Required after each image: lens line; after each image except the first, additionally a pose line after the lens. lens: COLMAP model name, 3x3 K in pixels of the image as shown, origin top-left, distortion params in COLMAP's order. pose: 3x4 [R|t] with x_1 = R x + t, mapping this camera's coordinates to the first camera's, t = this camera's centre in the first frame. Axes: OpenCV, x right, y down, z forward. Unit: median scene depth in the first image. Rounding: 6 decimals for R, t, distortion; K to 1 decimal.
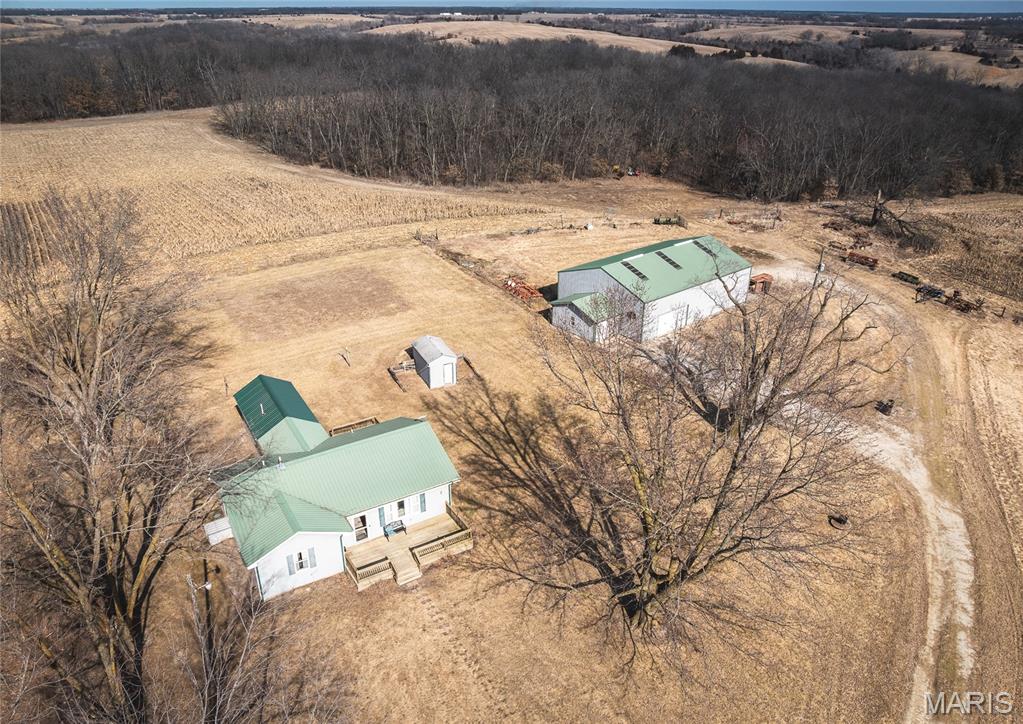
lens RADIAL K [[710.0, 0, 525.3], [0, 710.0, 387.3], [0, 0, 1]] dist [-0.067419, 0.036486]
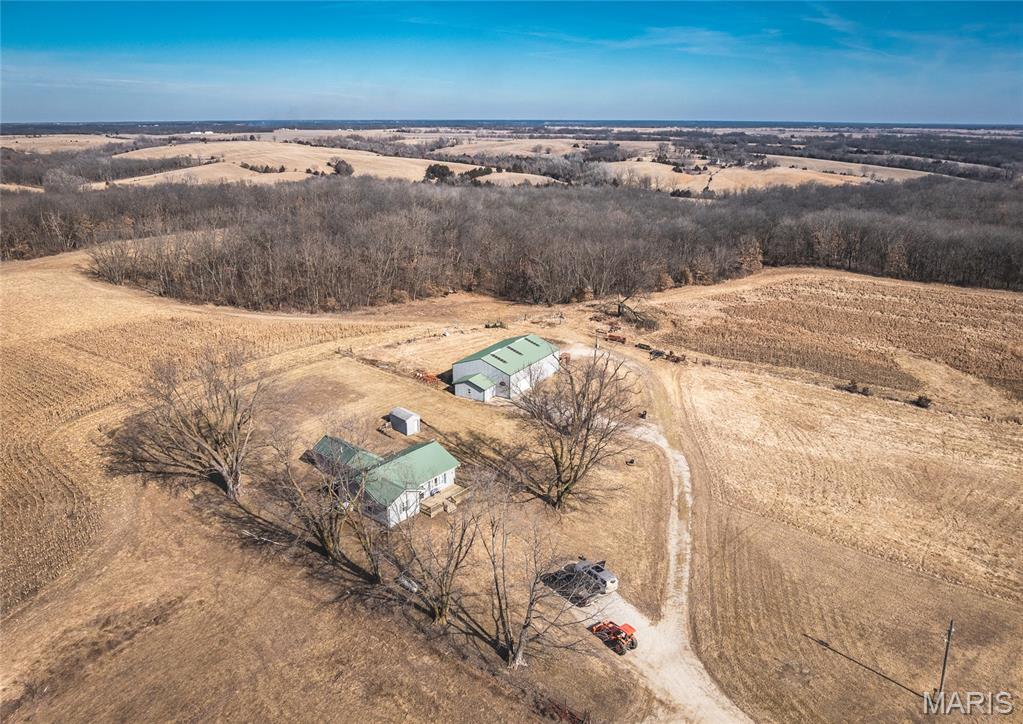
lens RADIAL K [[710.0, 0, 525.3], [0, 710.0, 387.3], [0, 0, 1]] dist [-0.067419, 0.036486]
pose [[0.943712, -0.110741, 0.311679, -0.225815], [0.150280, 0.982969, -0.105770, 0.065798], [-0.294658, 0.146656, 0.944282, -0.439083]]
